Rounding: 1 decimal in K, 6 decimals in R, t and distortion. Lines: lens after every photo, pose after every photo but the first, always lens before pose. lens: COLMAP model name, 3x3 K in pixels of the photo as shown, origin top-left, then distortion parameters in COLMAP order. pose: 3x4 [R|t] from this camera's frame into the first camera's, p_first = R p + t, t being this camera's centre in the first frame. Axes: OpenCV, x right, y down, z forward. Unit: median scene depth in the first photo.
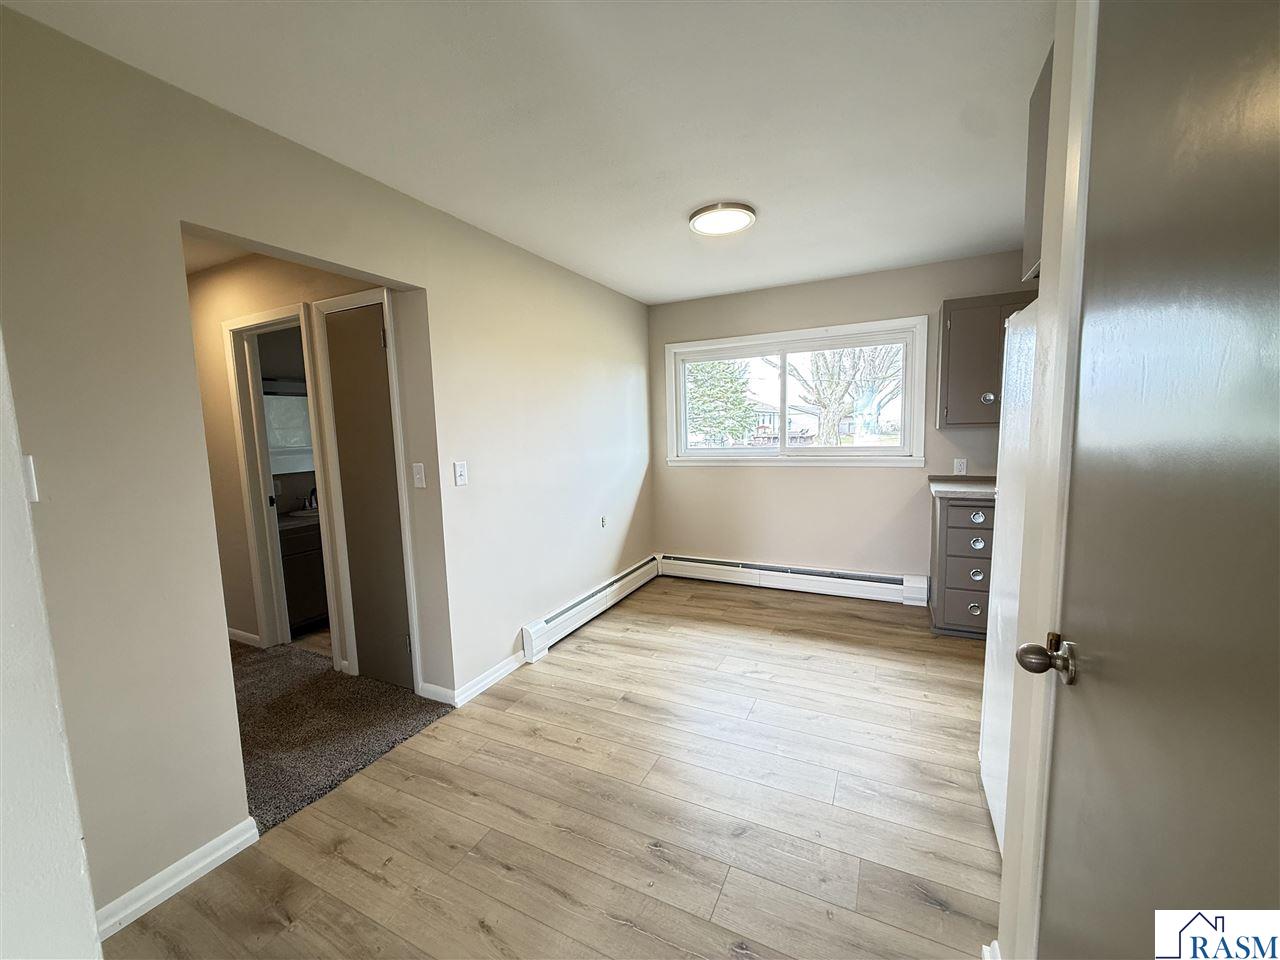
lens RADIAL K [[508.9, 0, 637.4], [0, 508.9, 480.9], [0, 0, 1]] dist [0.001241, -0.000300]
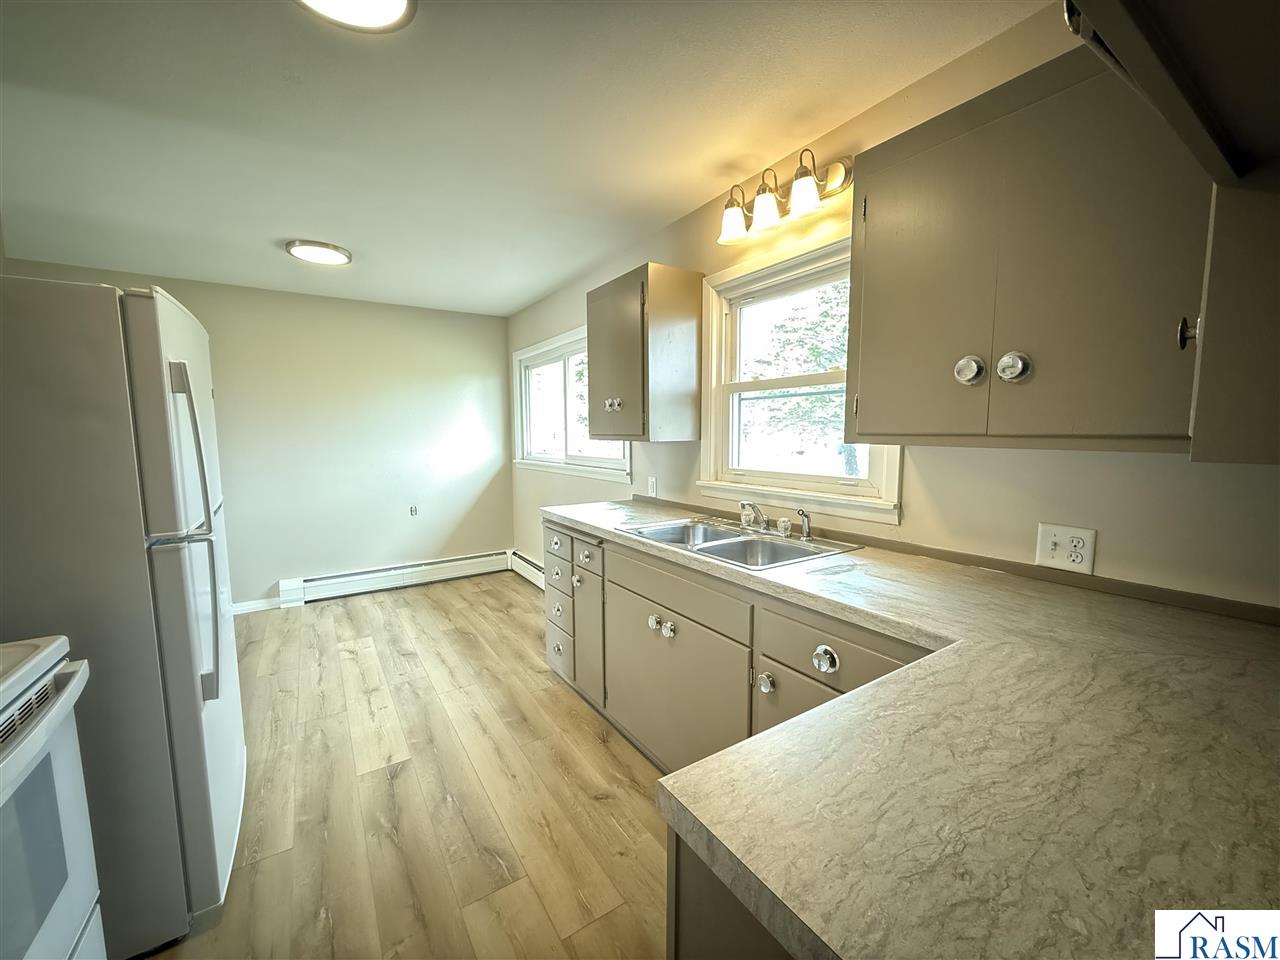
lens RADIAL K [[508.9, 0, 637.4], [0, 508.9, 480.9], [0, 0, 1]] dist [0.001241, -0.000300]
pose [[0.862847, 0.070708, -0.500495, 1.032953], [-0.070636, 0.997319, 0.019123, -0.050302], [0.500505, 0.018853, 0.865528, 0.270243]]
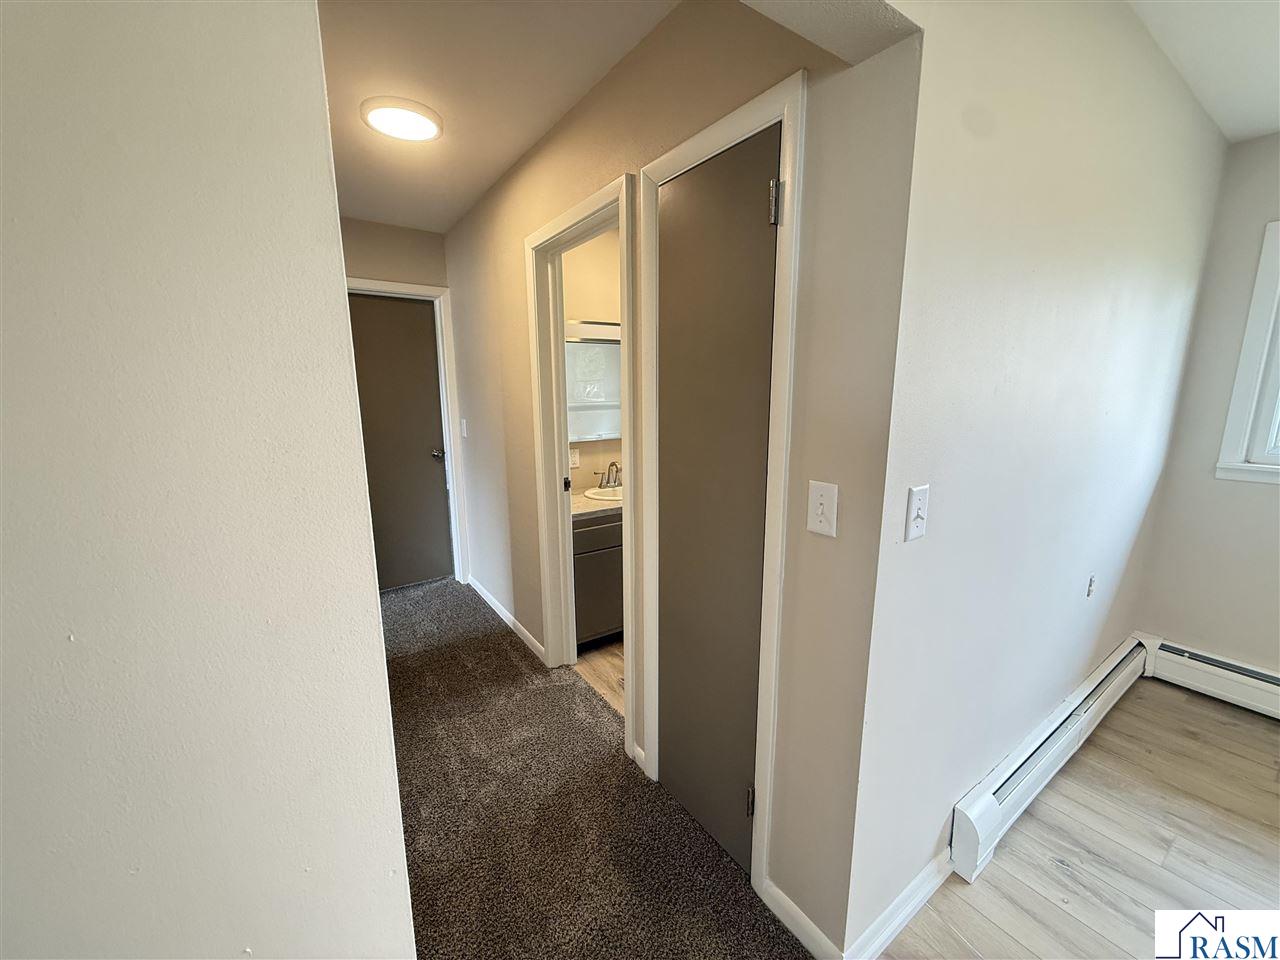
lens RADIAL K [[508.0, 0, 632.9], [0, 508.0, 482.5], [0, 0, 1]] dist [-0.003458, -0.000254]
pose [[0.869715, 0.117670, -0.479322, -0.255000], [-0.072190, 0.991048, 0.112307, -0.050693], [0.488246, -0.063072, 0.870424, 0.368143]]
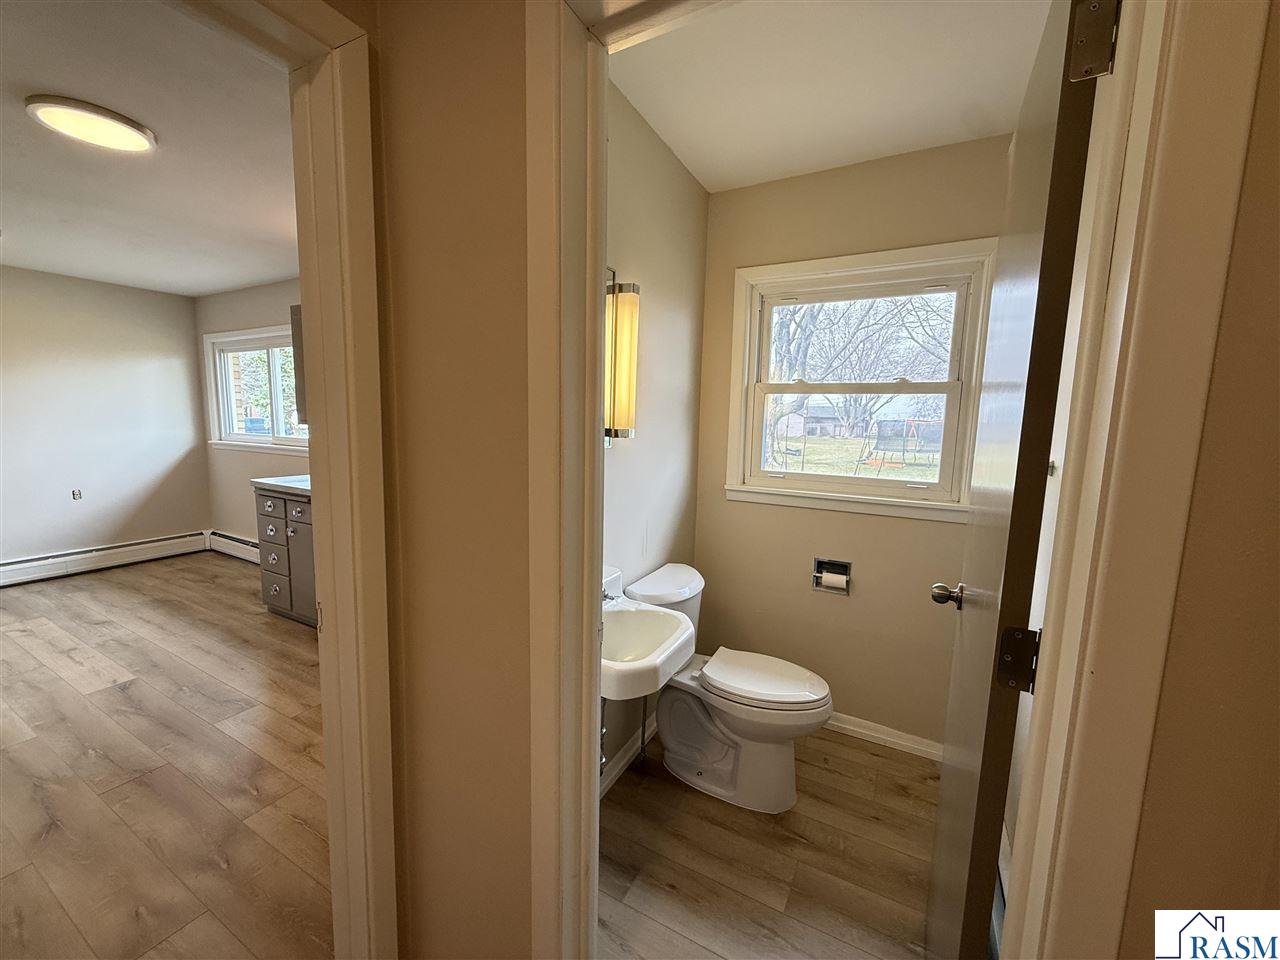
lens RADIAL K [[508.9, 0, 637.4], [0, 508.9, 480.9], [0, 0, 1]] dist [0.001241, -0.000300]
pose [[0.997962, 0.055375, -0.031724, 1.266835], [-0.054769, 0.998305, 0.019675, -0.039350], [0.032760, -0.017897, 0.999303, -0.056136]]
